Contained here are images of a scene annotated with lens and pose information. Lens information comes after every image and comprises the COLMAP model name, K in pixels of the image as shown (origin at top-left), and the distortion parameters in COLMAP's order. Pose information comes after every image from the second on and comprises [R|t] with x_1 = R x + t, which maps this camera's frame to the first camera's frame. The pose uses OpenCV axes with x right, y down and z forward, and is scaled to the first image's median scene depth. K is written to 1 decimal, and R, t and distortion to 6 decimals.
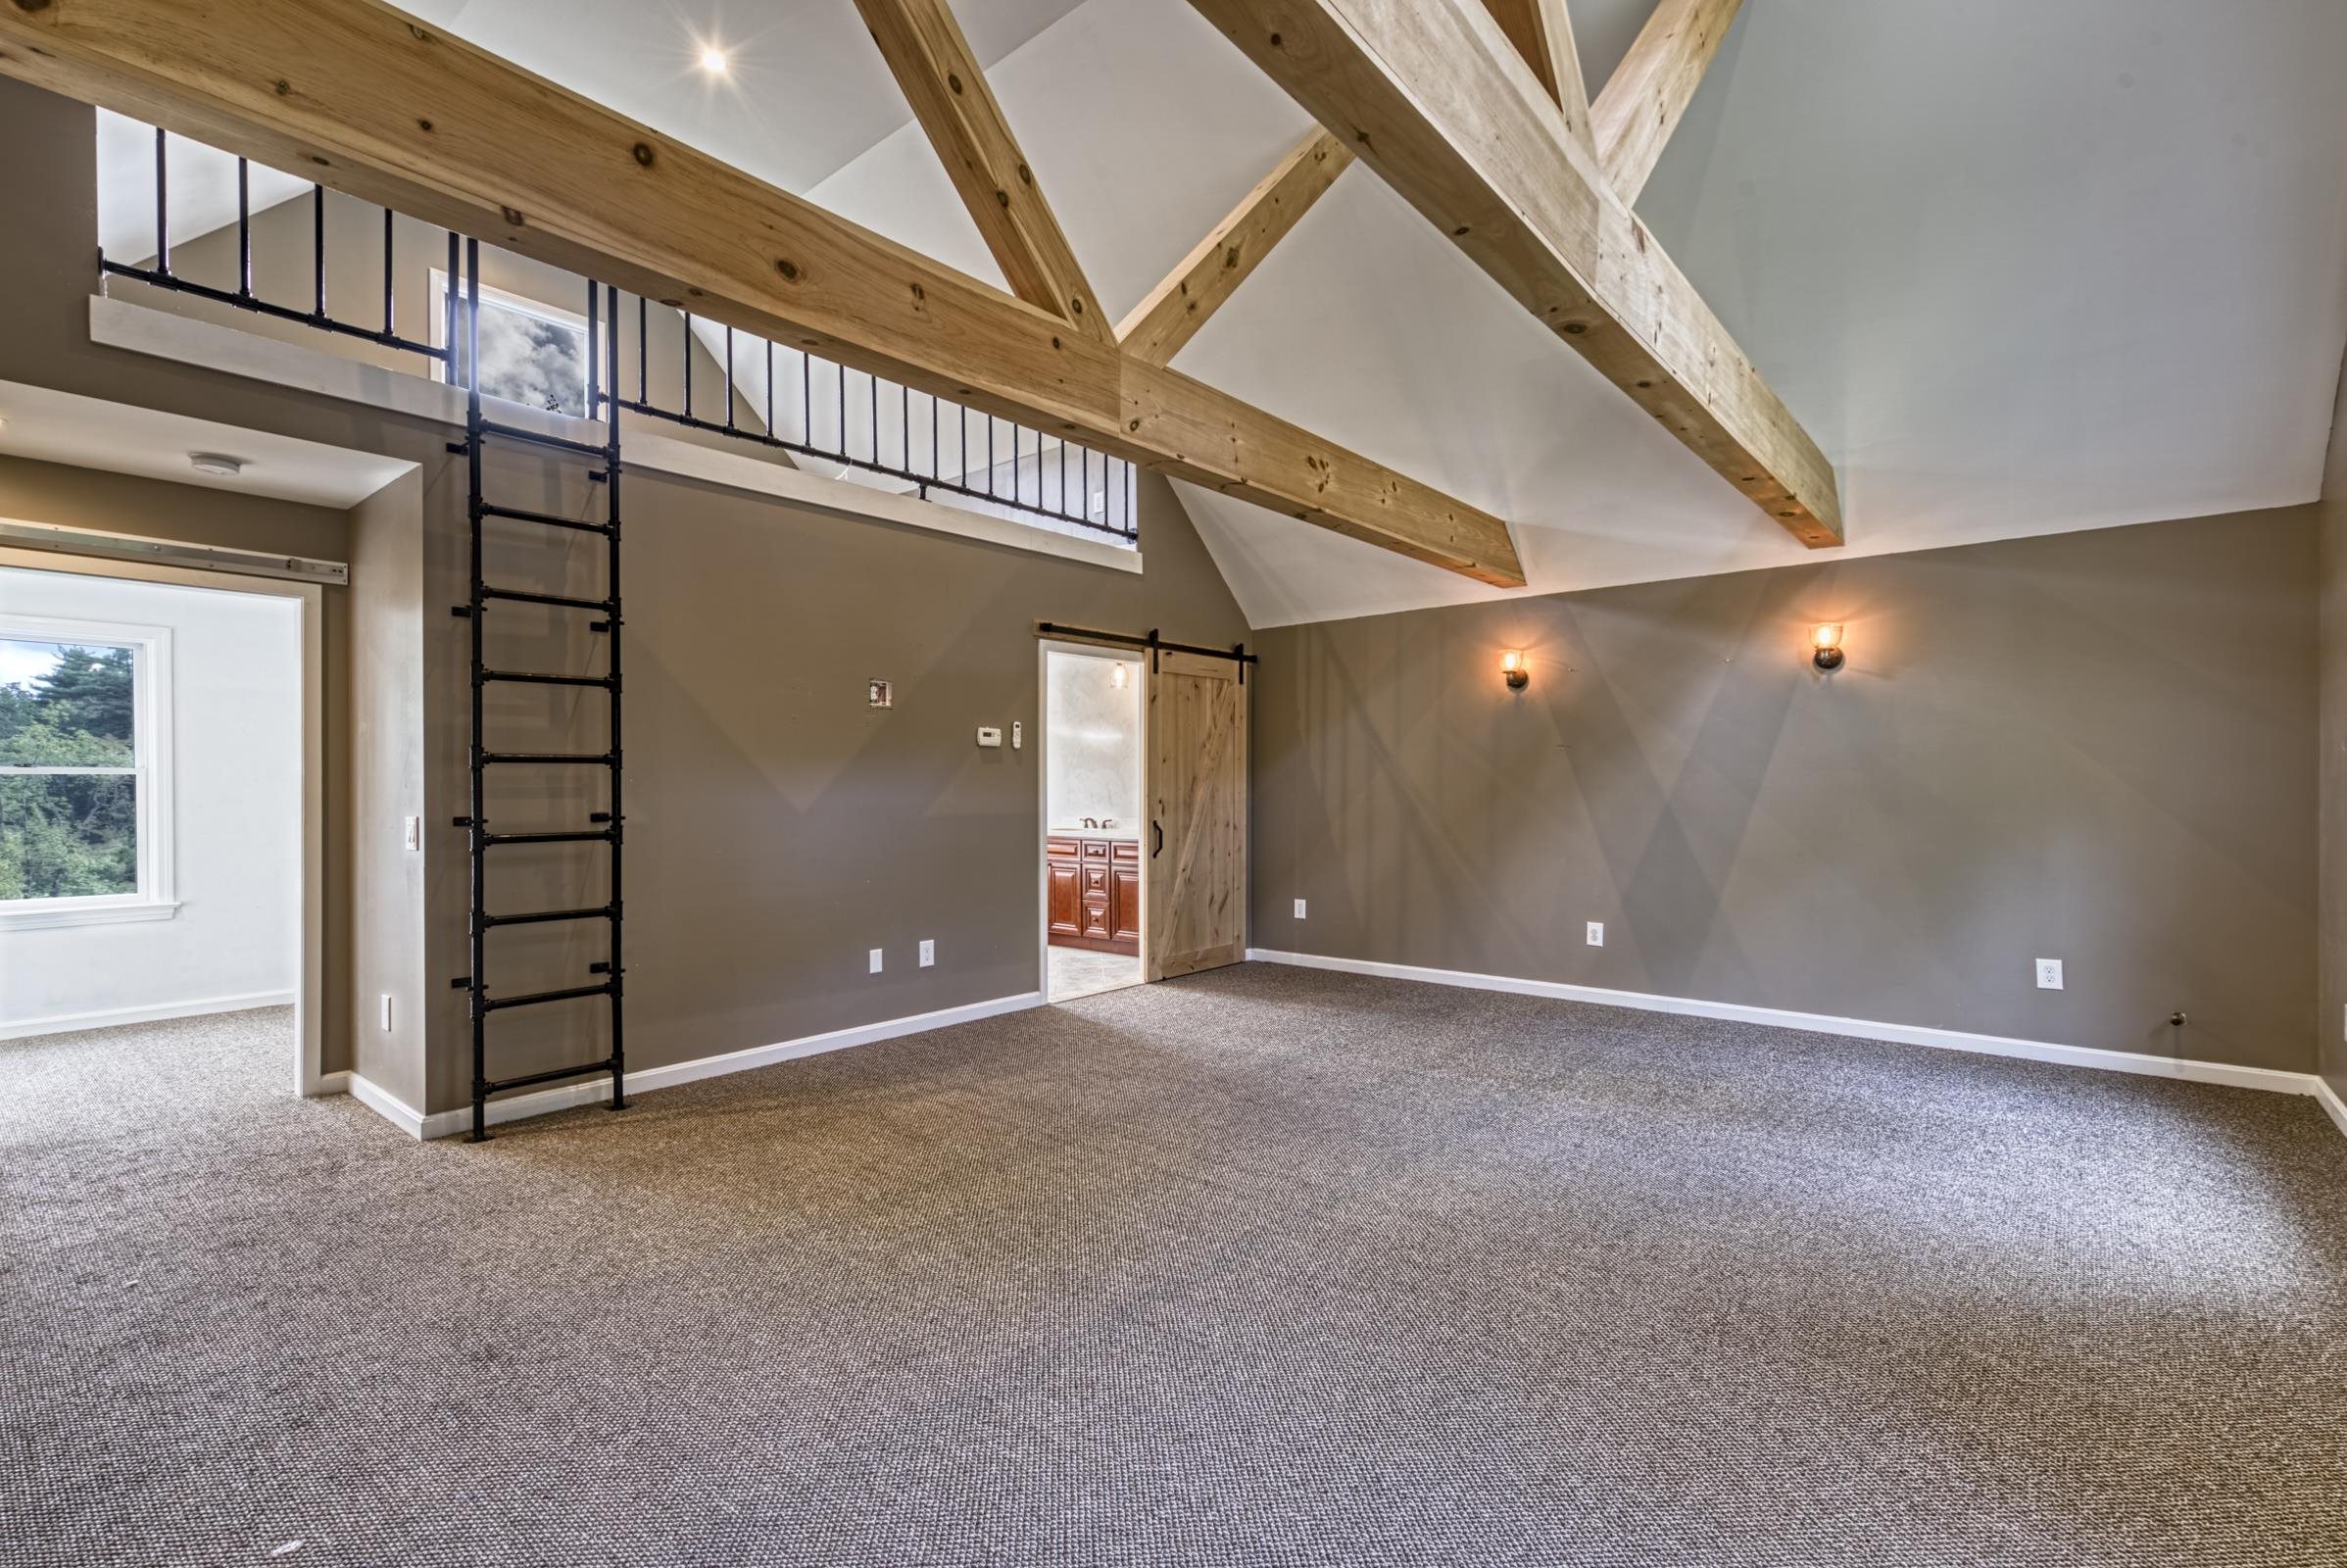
lens RADIAL K [[1068.5, 0, 1173.3], [0, 1068.5, 777.2], [0, 0, 1]] dist [-0.007918, 0.011163]
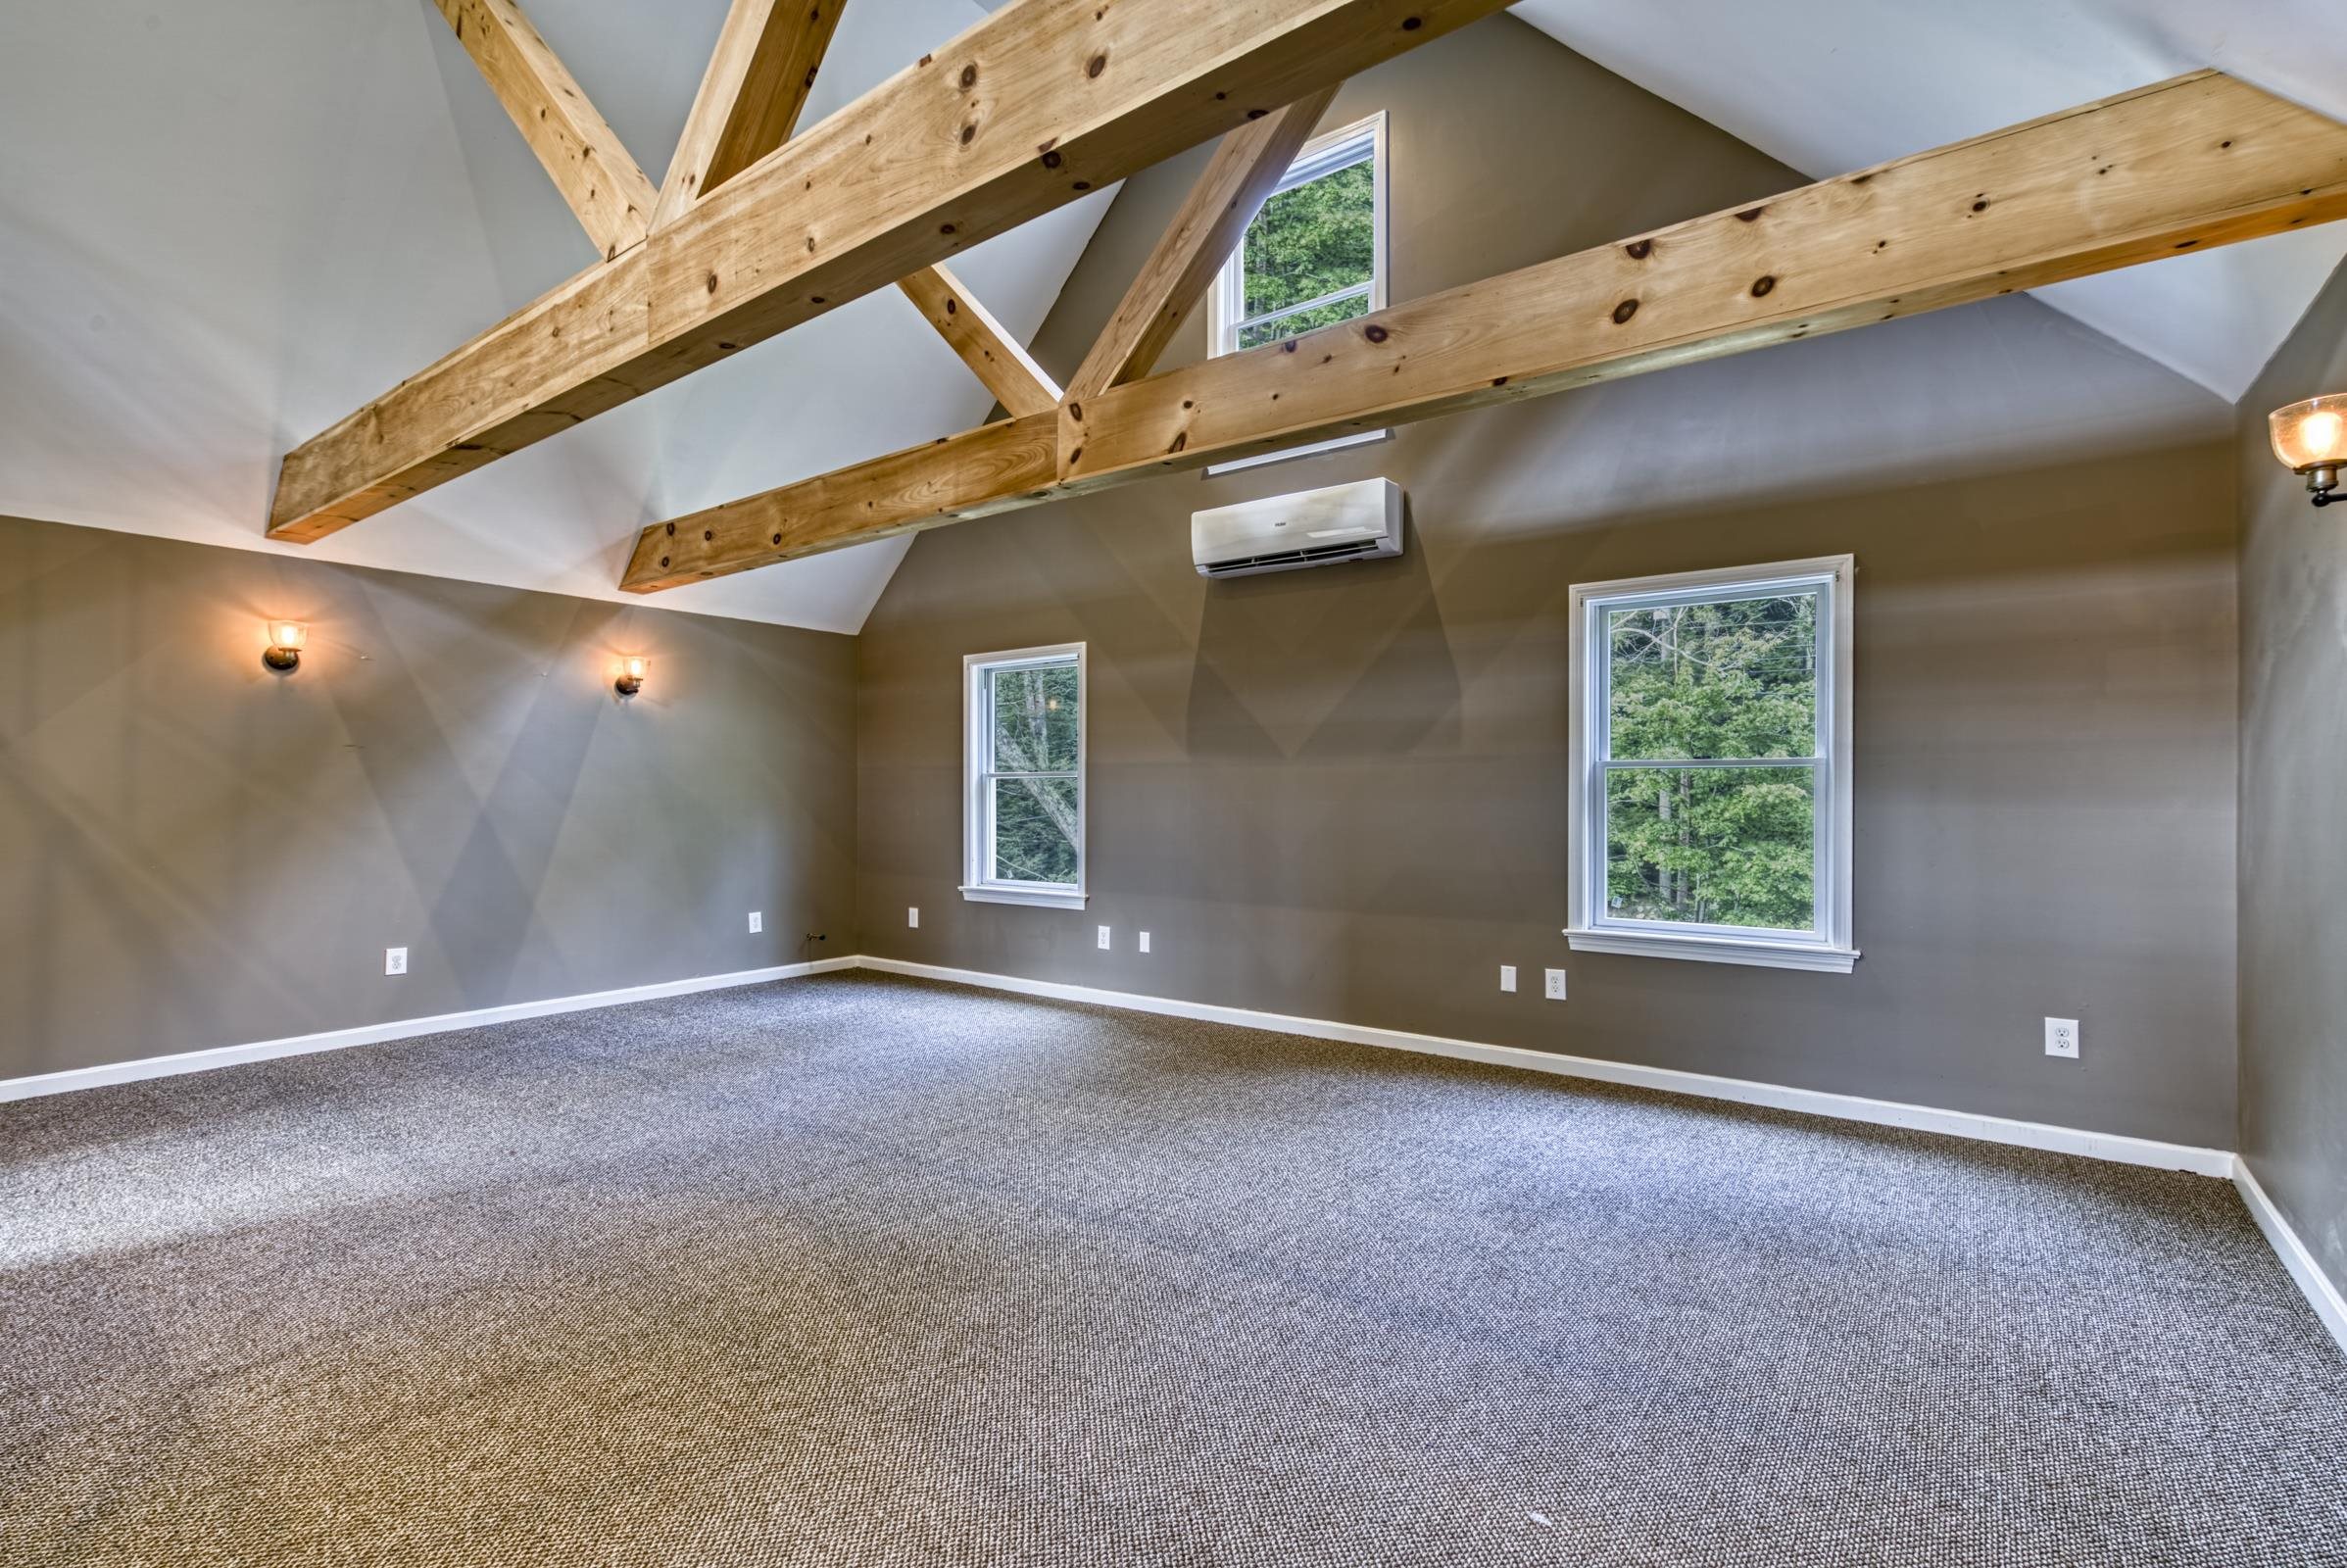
lens RADIAL K [[1068.5, 0, 1173.4], [0, 1068.5, 793.5], [0, 0, 1]] dist [-0.007918, 0.011163]
pose [[-0.052872, -0.000371, 0.998601, -0.569688], [-0.007346, 0.999973, -0.000018, 0.003608], [-0.998574, -0.007337, -0.052873, 0.436951]]
